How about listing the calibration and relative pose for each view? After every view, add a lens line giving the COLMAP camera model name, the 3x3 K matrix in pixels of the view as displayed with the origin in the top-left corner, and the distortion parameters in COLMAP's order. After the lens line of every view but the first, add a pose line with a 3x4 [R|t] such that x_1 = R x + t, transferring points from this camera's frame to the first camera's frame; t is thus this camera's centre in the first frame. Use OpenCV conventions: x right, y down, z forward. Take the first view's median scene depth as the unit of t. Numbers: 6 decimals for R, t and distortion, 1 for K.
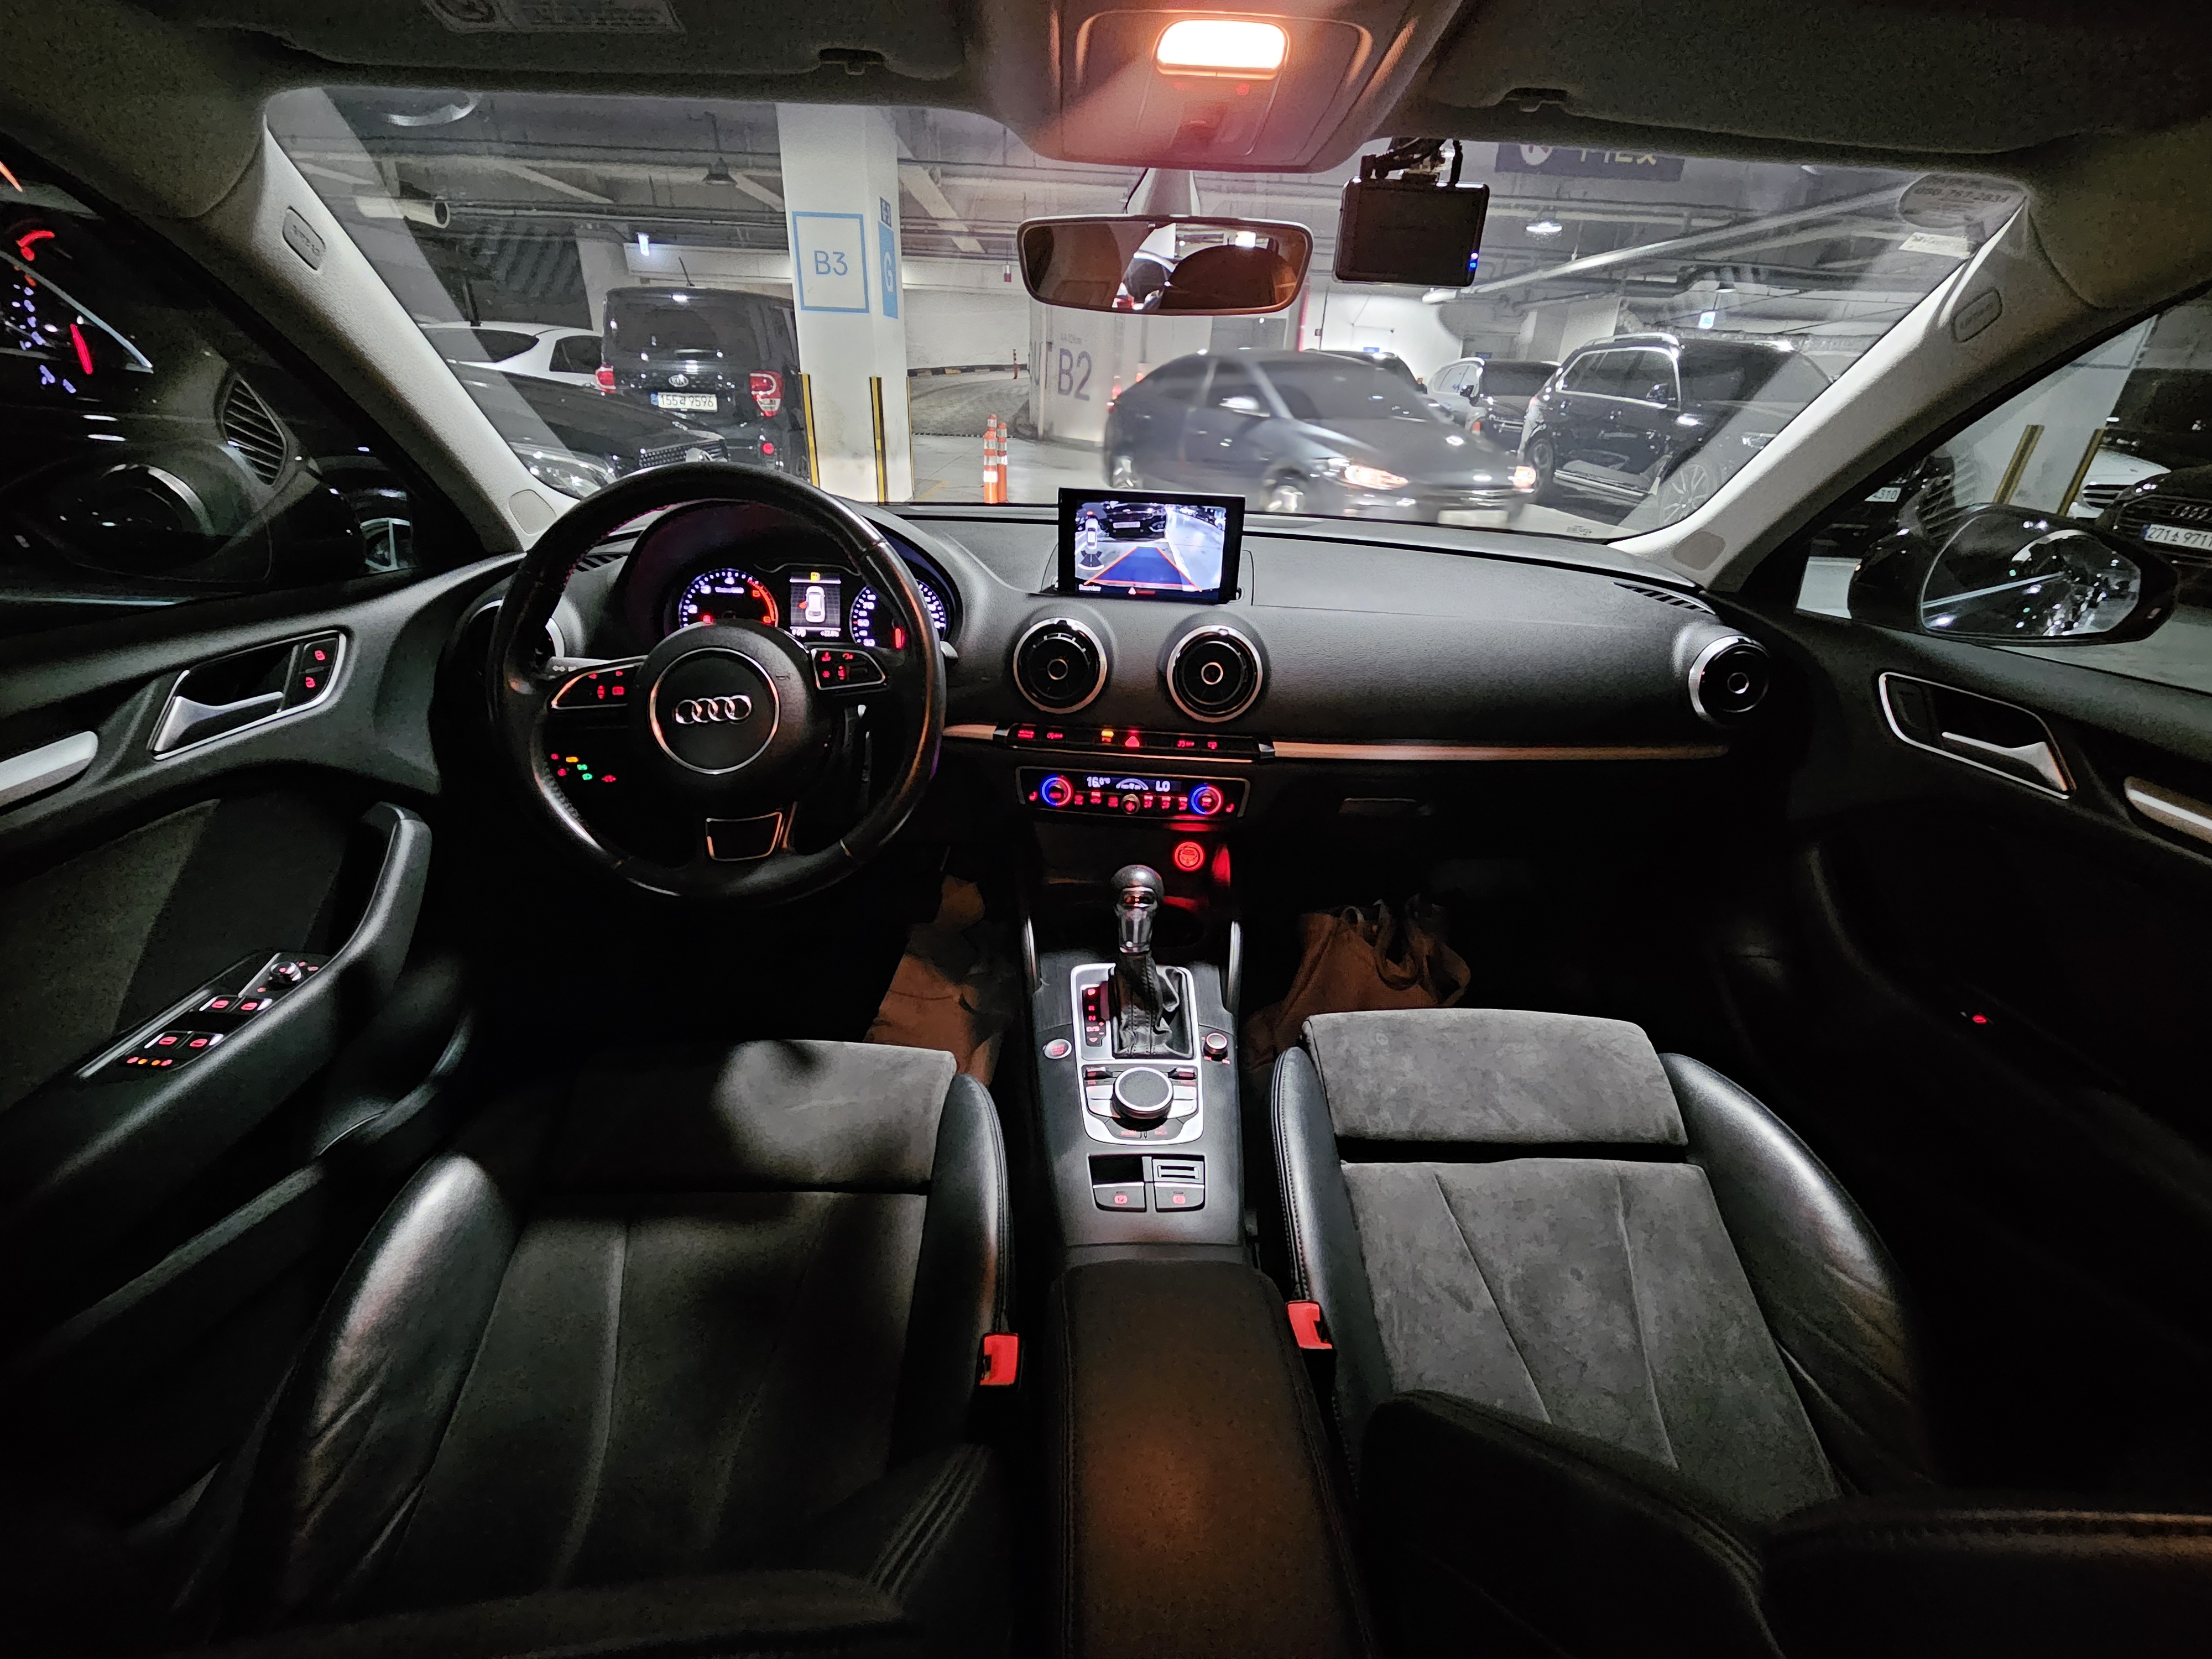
lens RADIAL K [[911.4, 0, 1110.4], [0, 911.4, 850.0], [0, 0, 1]] dist [-0.002835, -0.001208]
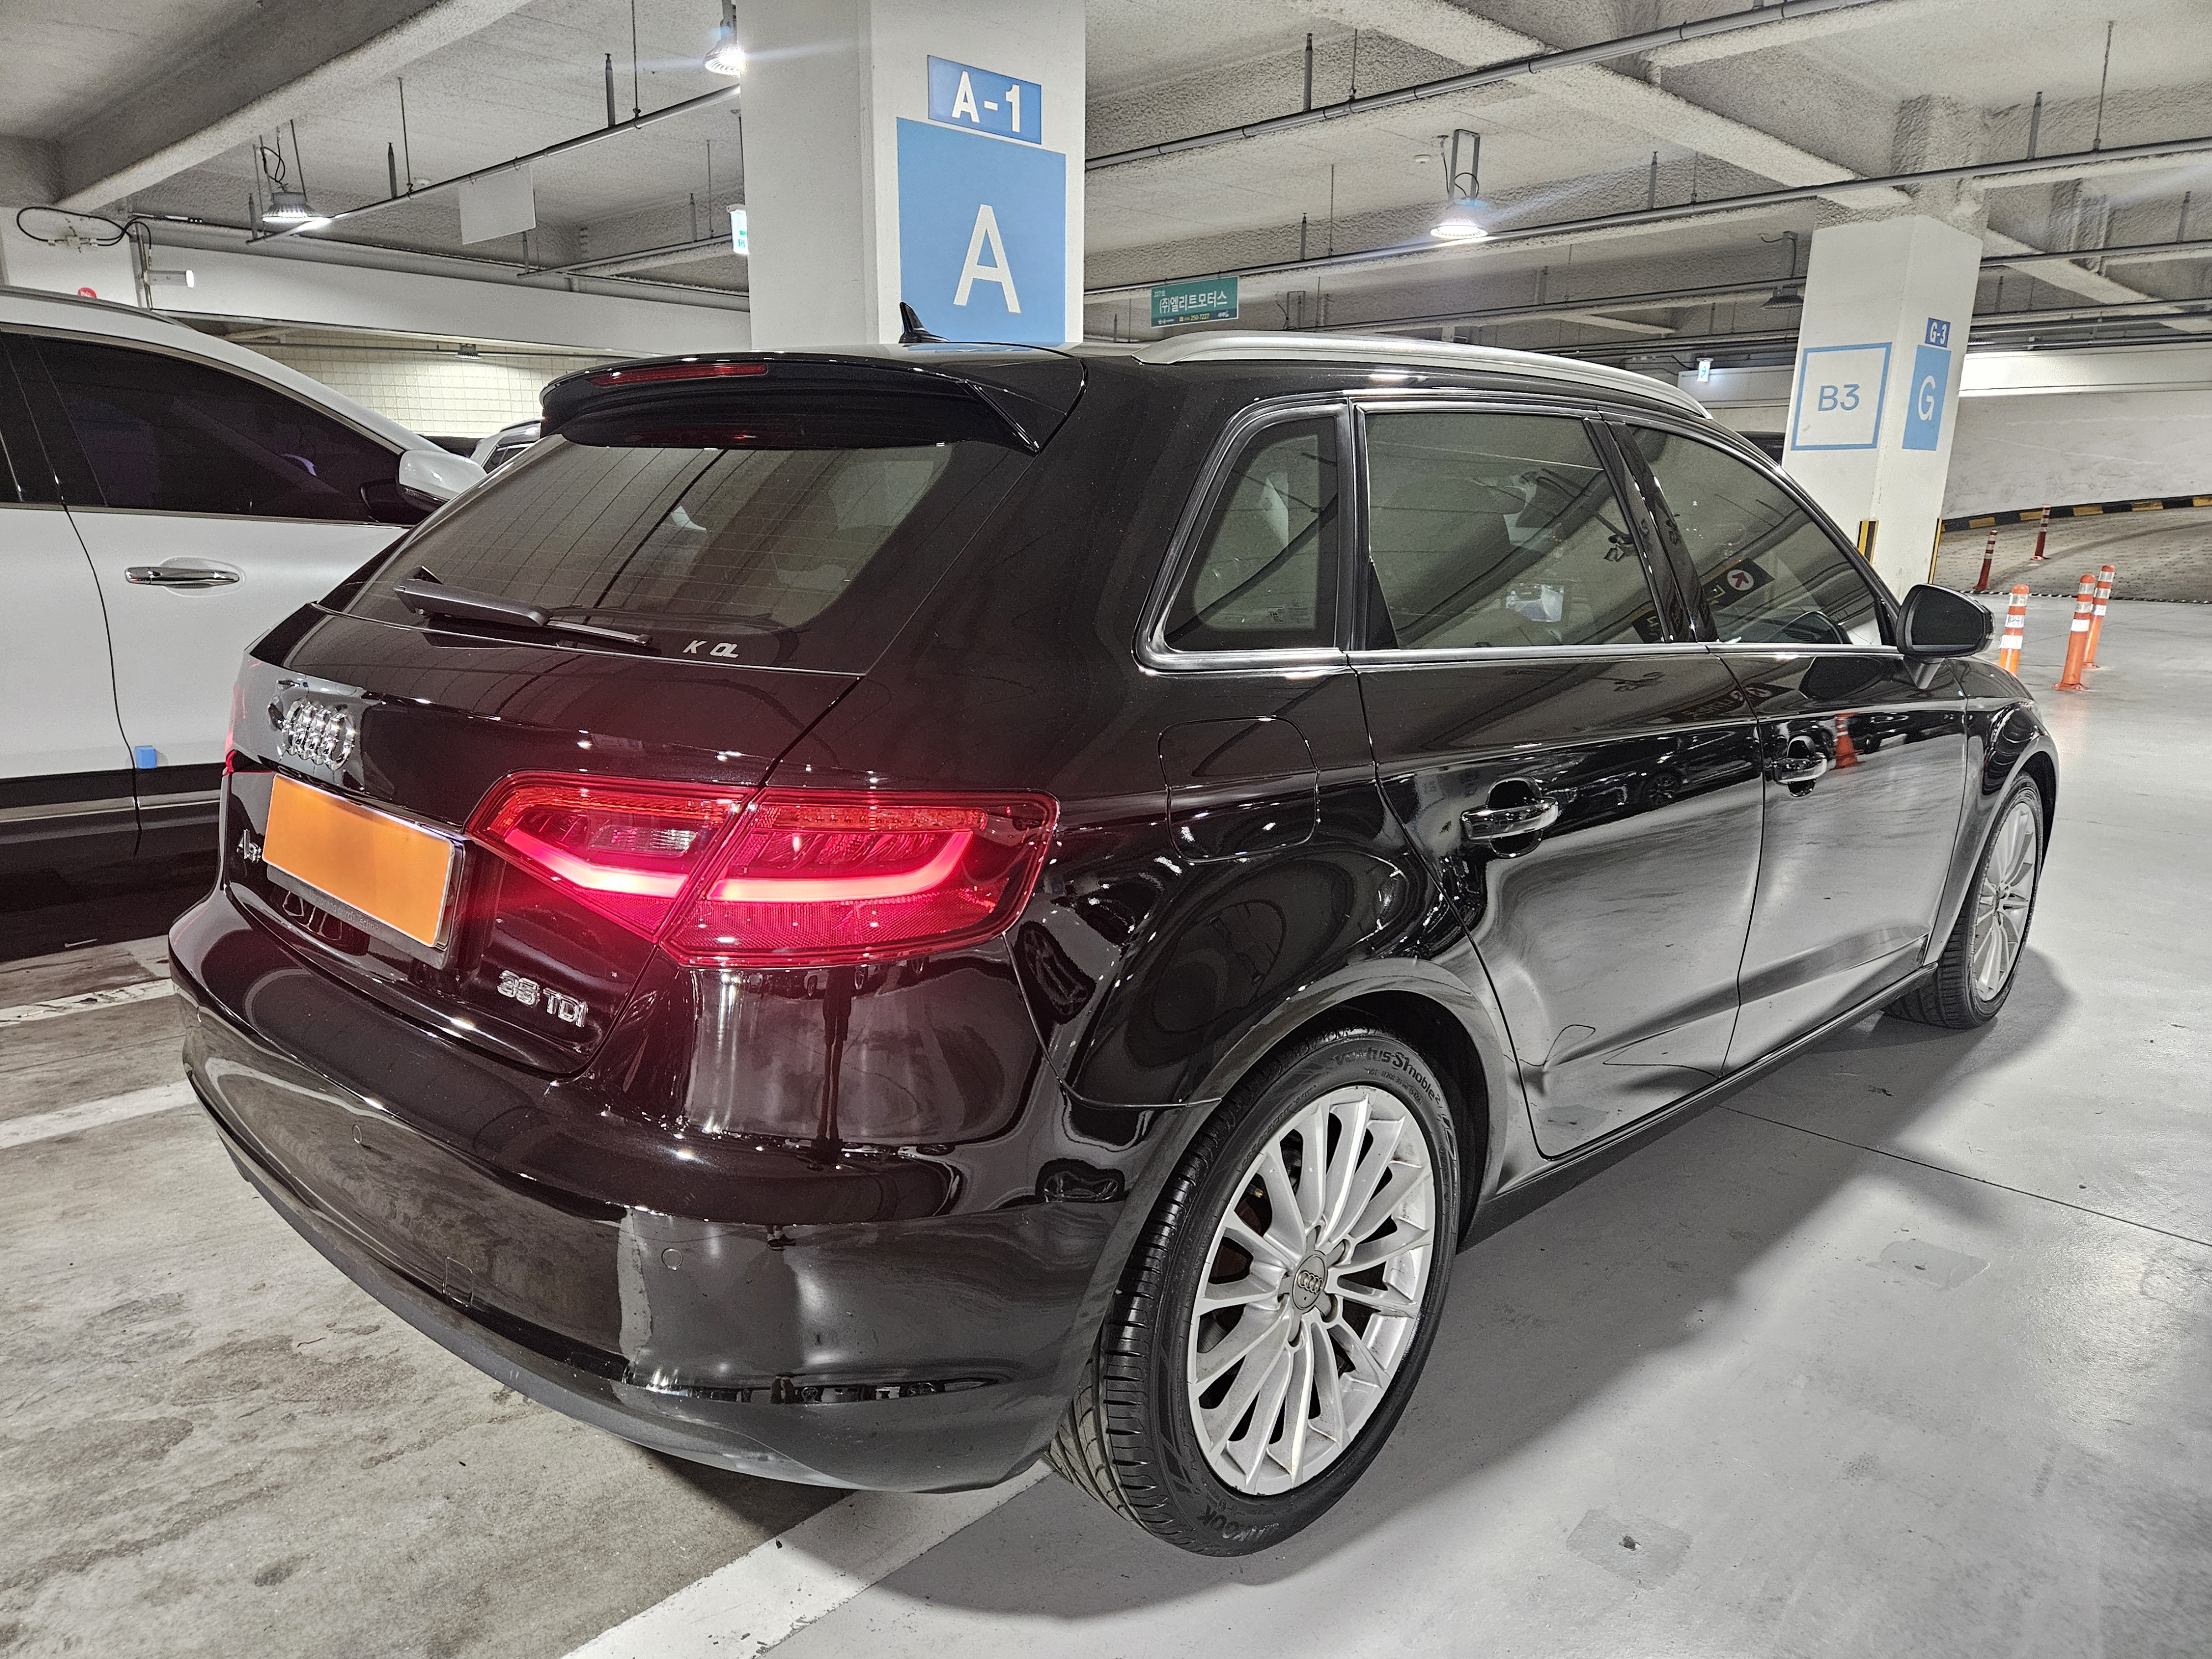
lens RADIAL K [[1489.1, 0, 1099.5], [0, 1489.1, 868.9], [0, 0, 1]] dist [0.060878, -0.049769]
pose [[0.686801, 0.141852, -0.712869, 1.998351], [-0.315209, 0.941874, -0.116262, 1.035797], [0.654941, 0.304551, 0.691593, -2.024405]]
